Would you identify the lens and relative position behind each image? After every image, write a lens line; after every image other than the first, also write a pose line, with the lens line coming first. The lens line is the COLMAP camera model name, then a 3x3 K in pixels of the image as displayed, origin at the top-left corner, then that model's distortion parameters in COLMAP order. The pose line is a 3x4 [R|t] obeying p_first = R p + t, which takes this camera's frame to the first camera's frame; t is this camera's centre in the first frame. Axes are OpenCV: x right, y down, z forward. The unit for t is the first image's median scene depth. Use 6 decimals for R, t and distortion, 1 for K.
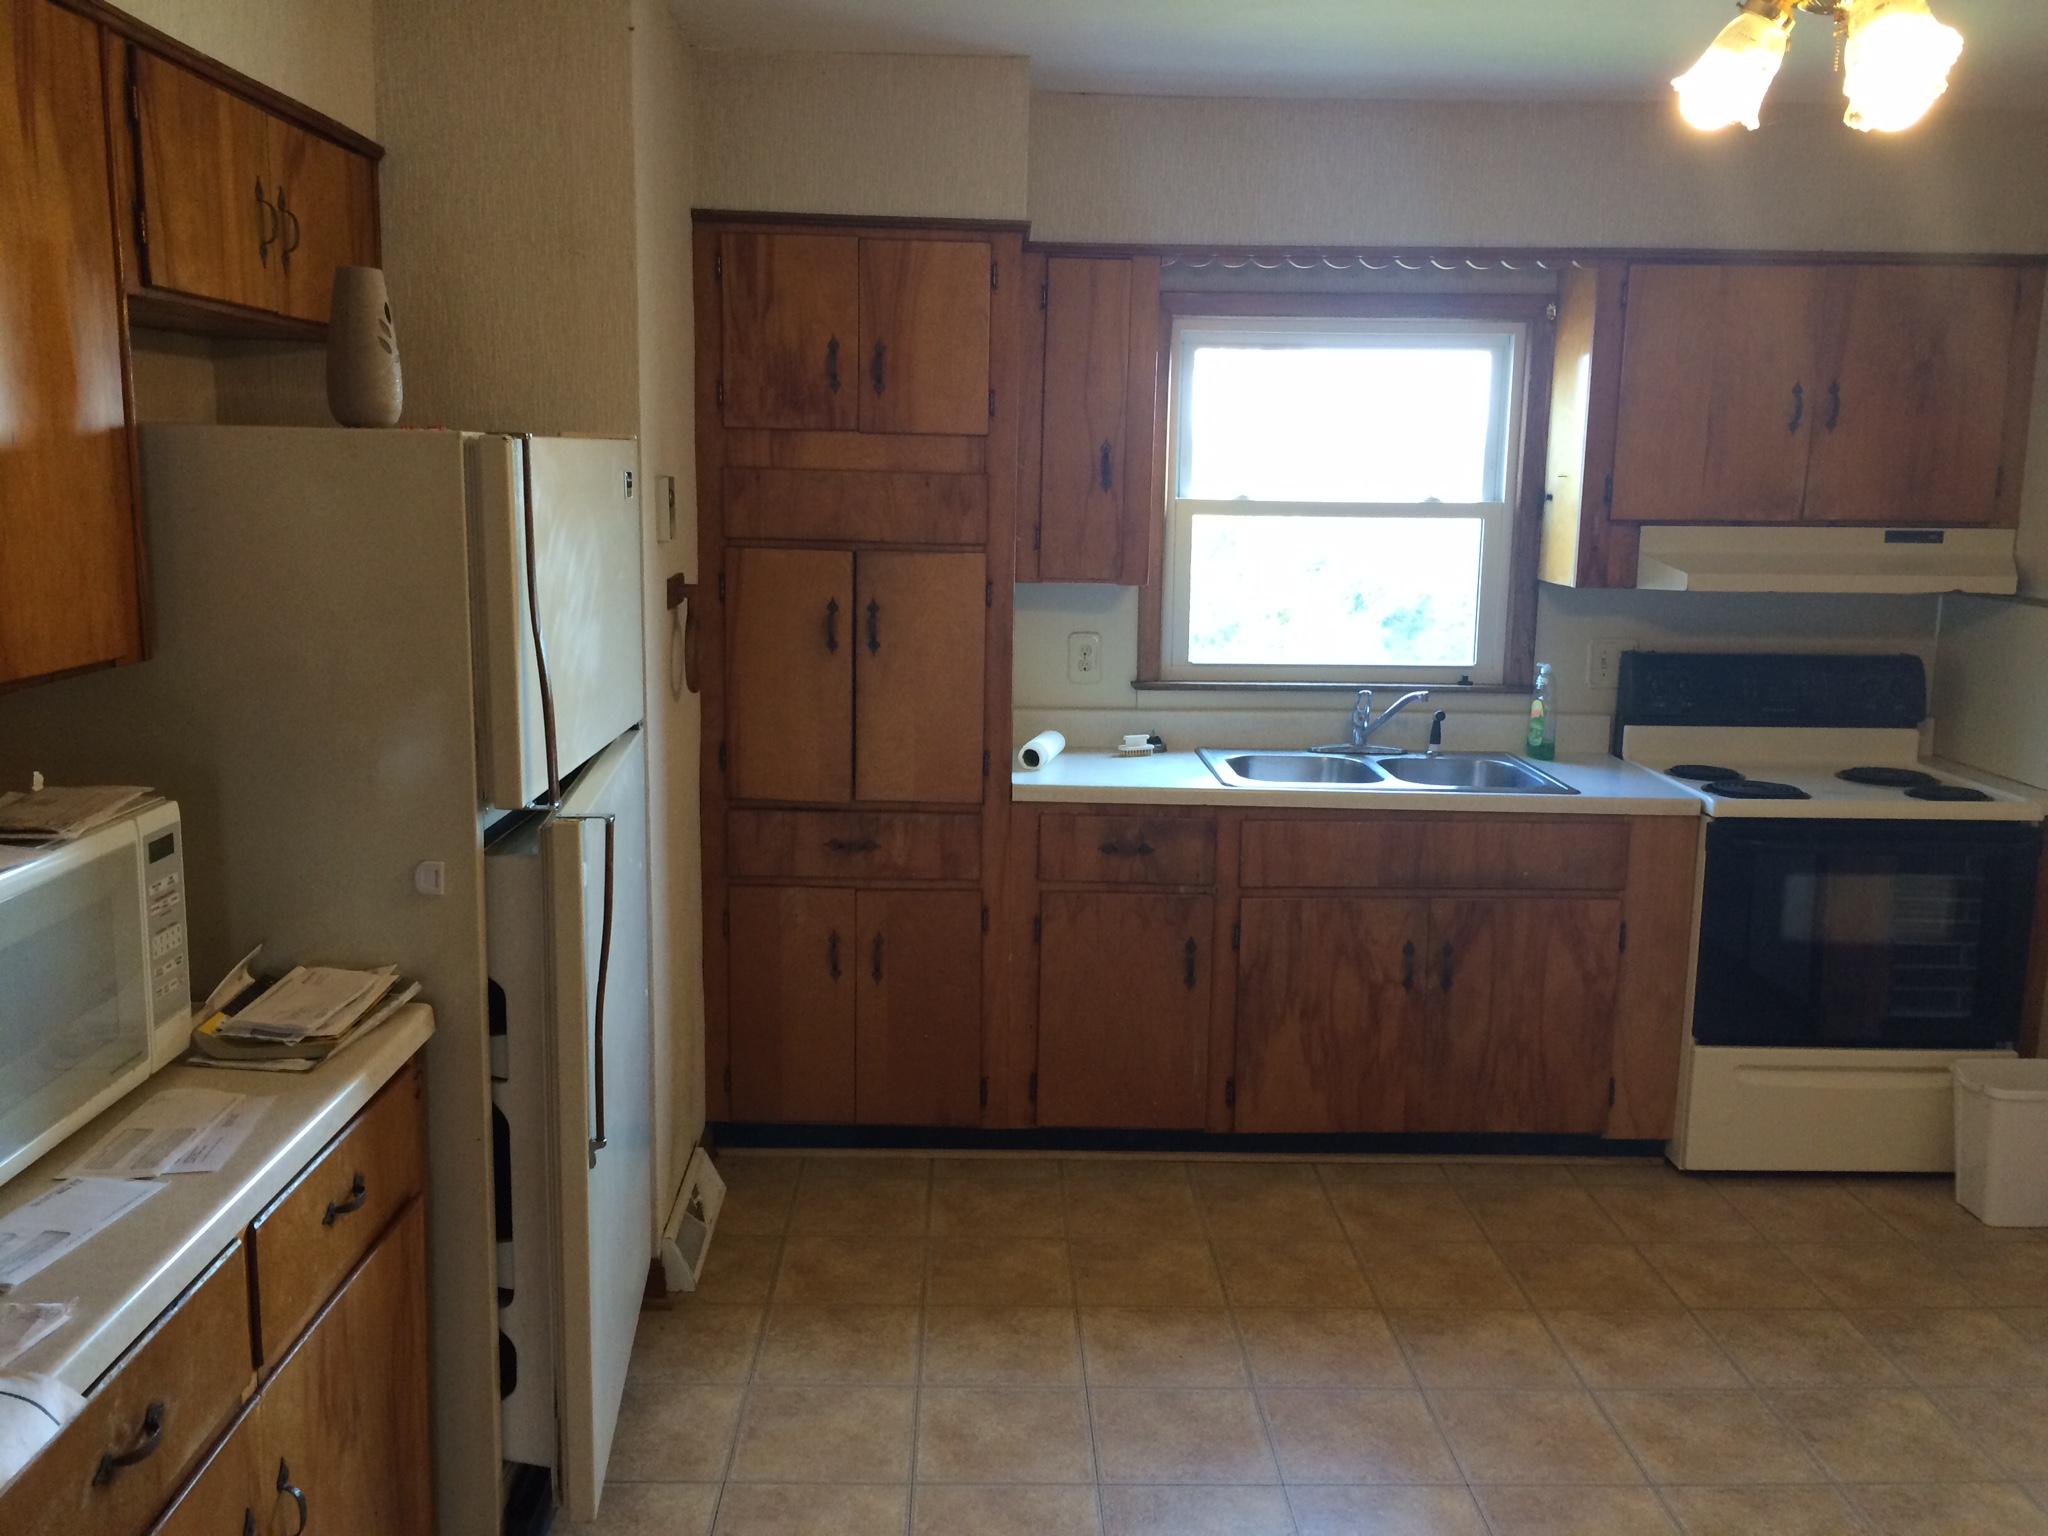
lens RADIAL K [[1735.1, 0, 1025.2], [0, 1735.1, 765.2], [0, 0, 1]] dist [0.038523, -0.021911]
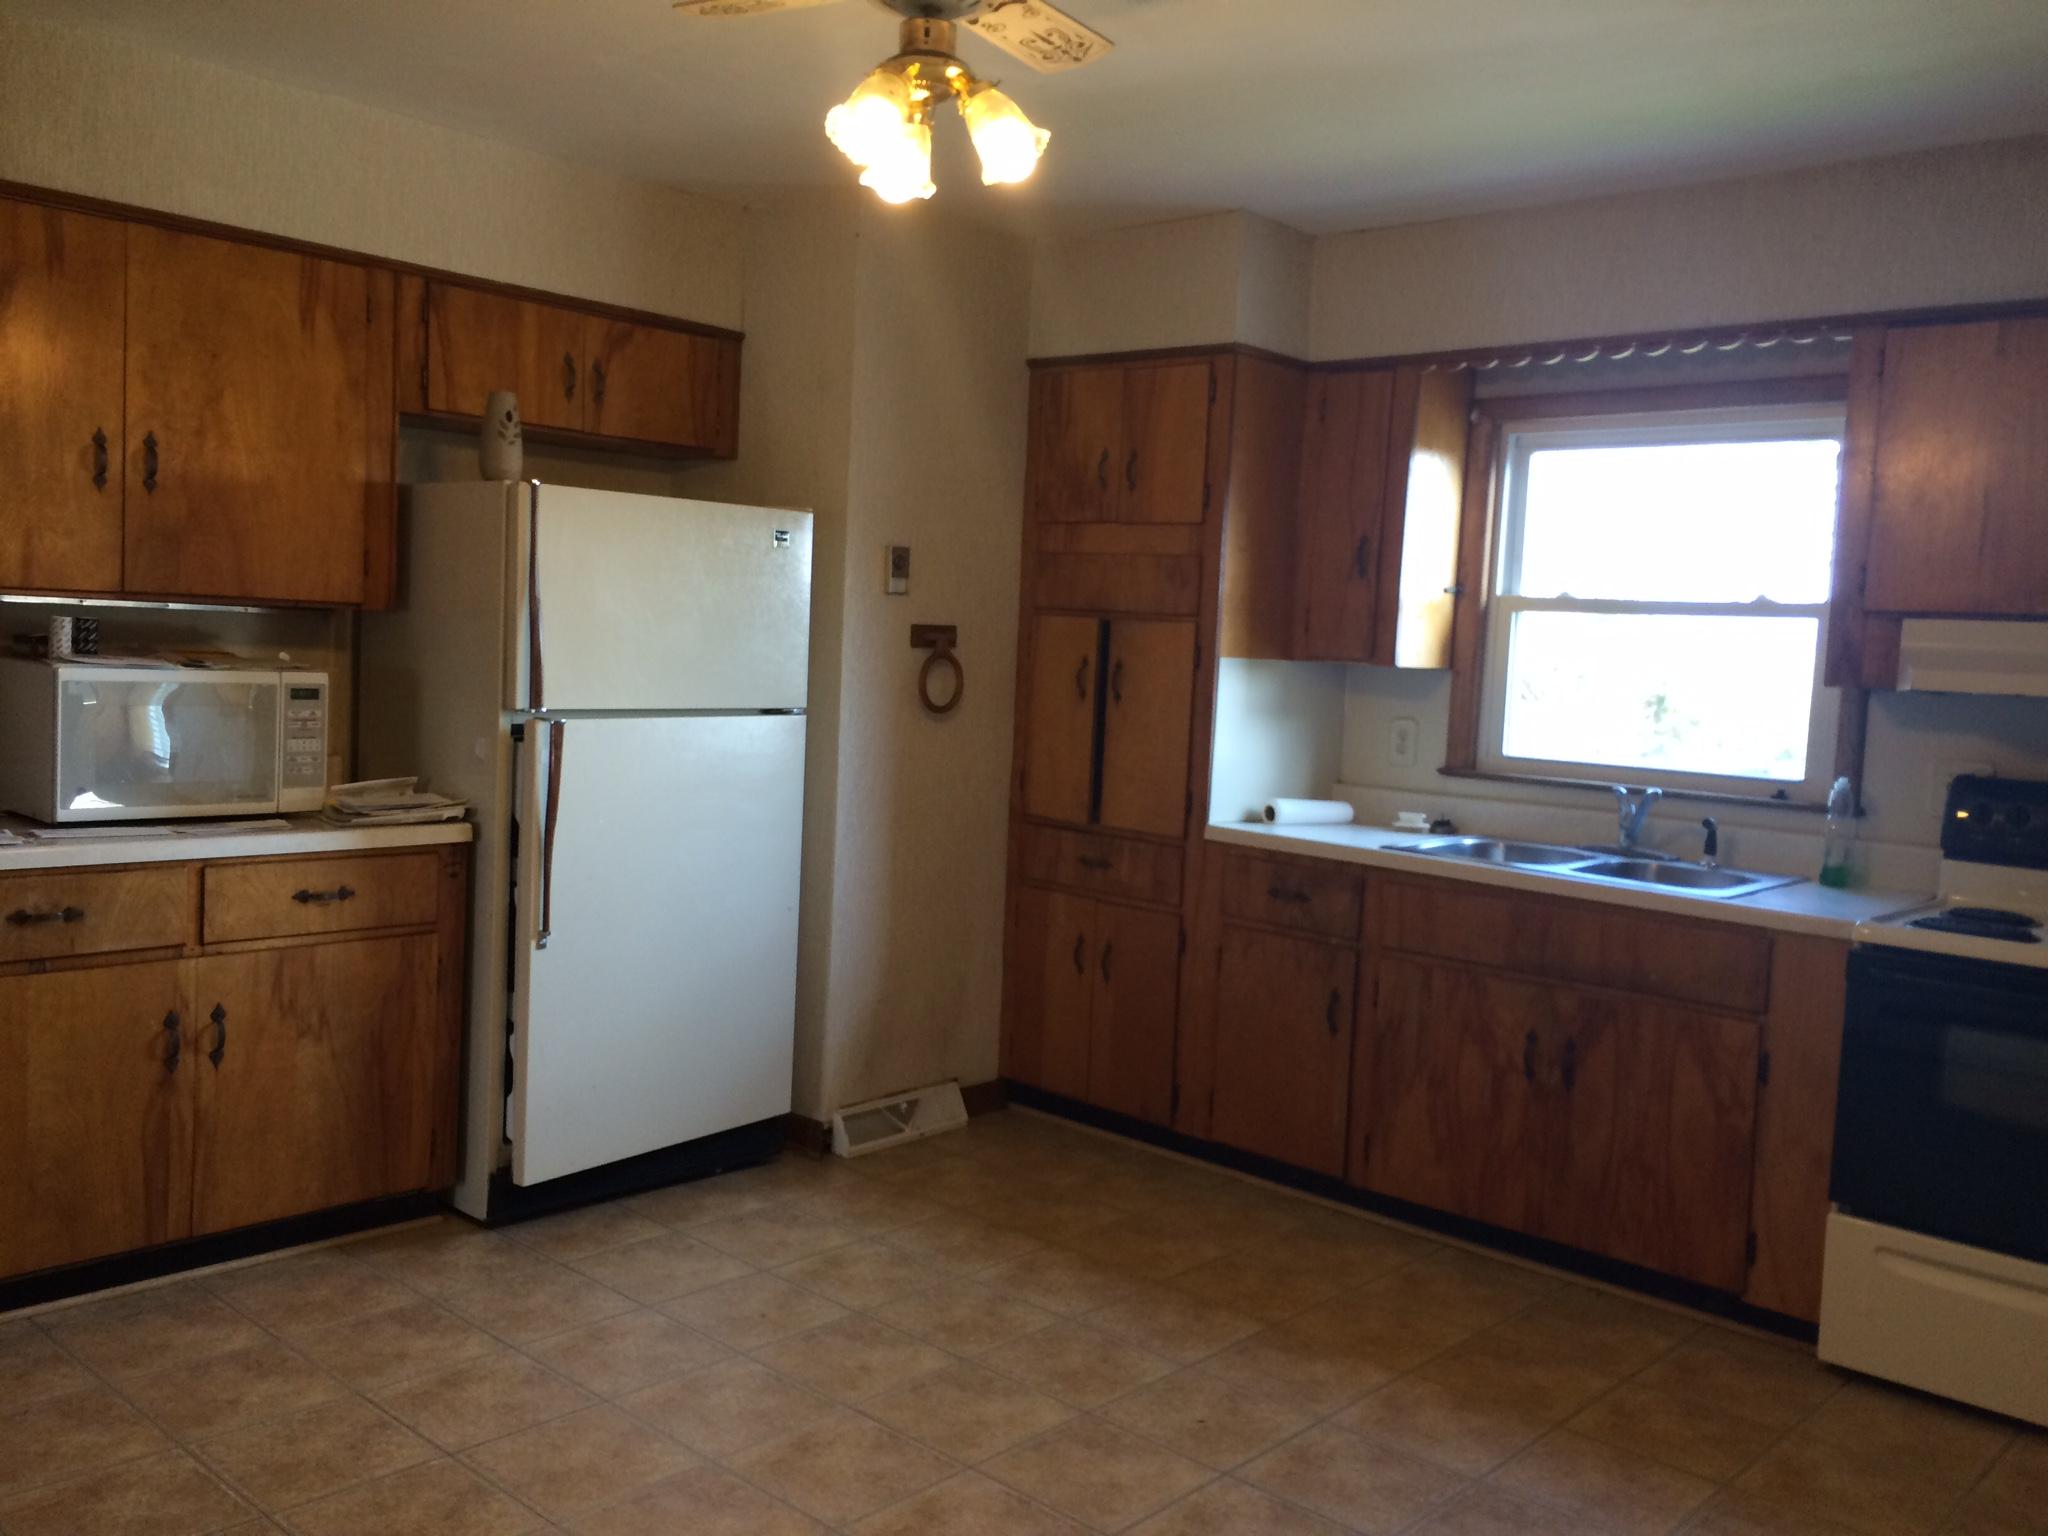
lens RADIAL K [[1735.1, 0, 1027.0], [0, 1735.1, 771.2], [0, 0, 1]] dist [0.038523, -0.021911]
pose [[0.723754, 0.073569, -0.686125, 0.678002], [-0.153014, 0.986658, -0.055612, 0.056999], [0.672879, 0.145236, 0.725355, 0.085164]]
